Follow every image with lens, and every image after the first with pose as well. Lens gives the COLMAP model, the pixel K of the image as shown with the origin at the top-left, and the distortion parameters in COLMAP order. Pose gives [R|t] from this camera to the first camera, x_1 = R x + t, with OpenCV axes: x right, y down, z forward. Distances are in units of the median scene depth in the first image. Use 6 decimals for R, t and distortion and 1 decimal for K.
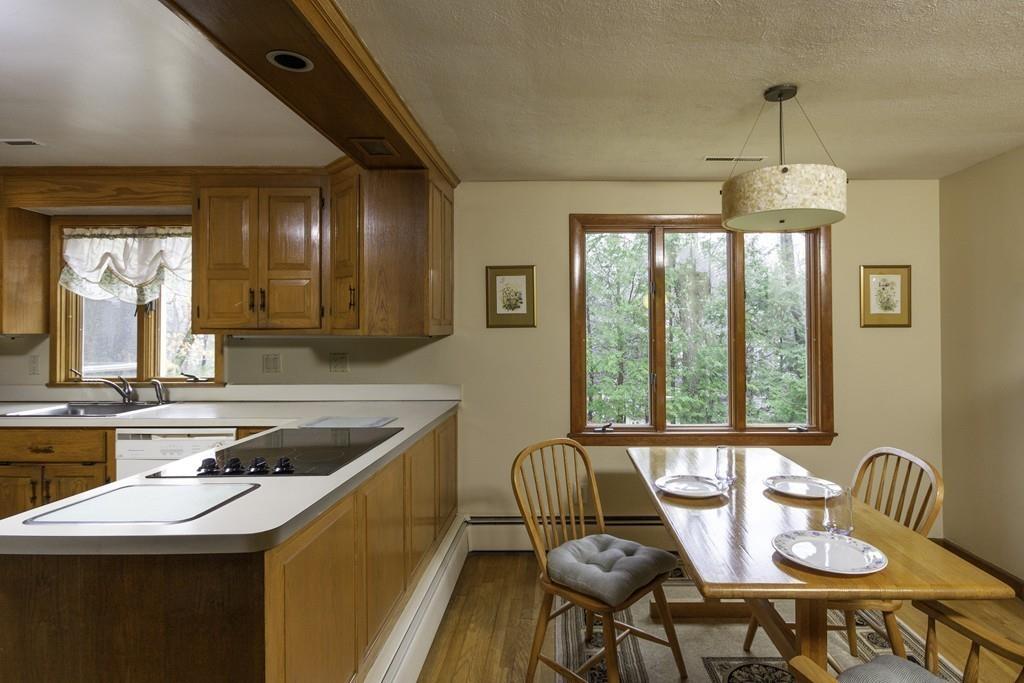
lens RADIAL K [[510.6, 0, 512.4], [0, 510.6, 325.5], [0, 0, 1]] dist [-0.000356, -0.000151]
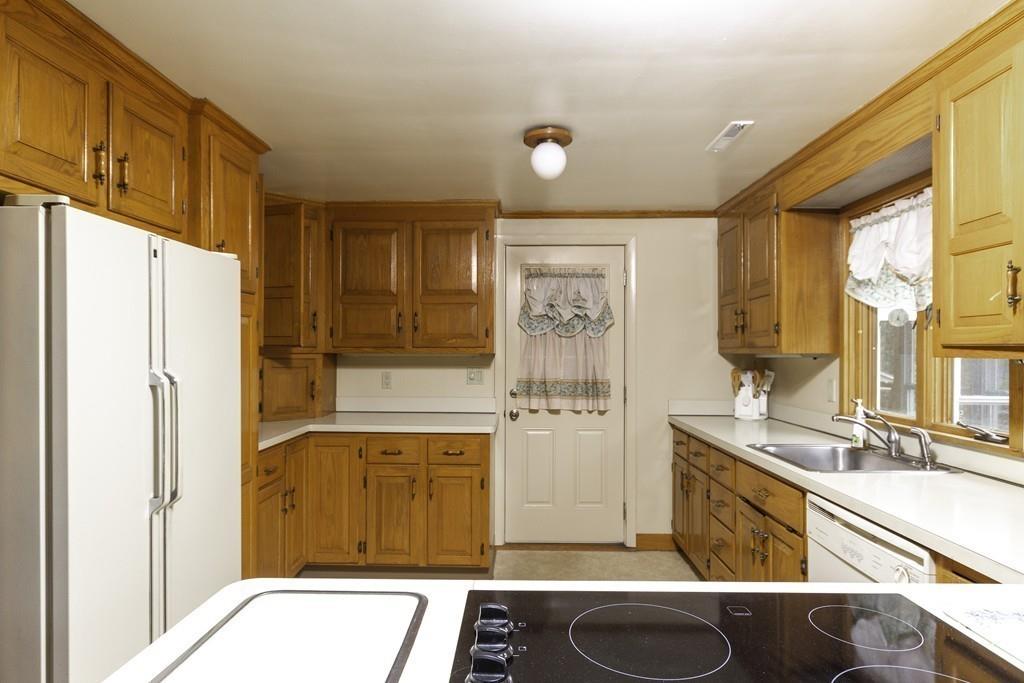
lens RADIAL K [[583.0, 0, 512.1], [0, 583.0, 348.8], [0, 0, 1]] dist [-0.000602, -0.000173]
pose [[0.087840, 0.001310, -0.996134, -0.020788], [0.010465, 0.999943, 0.002238, 0.001526], [0.996080, -0.010621, 0.087821, 0.430622]]
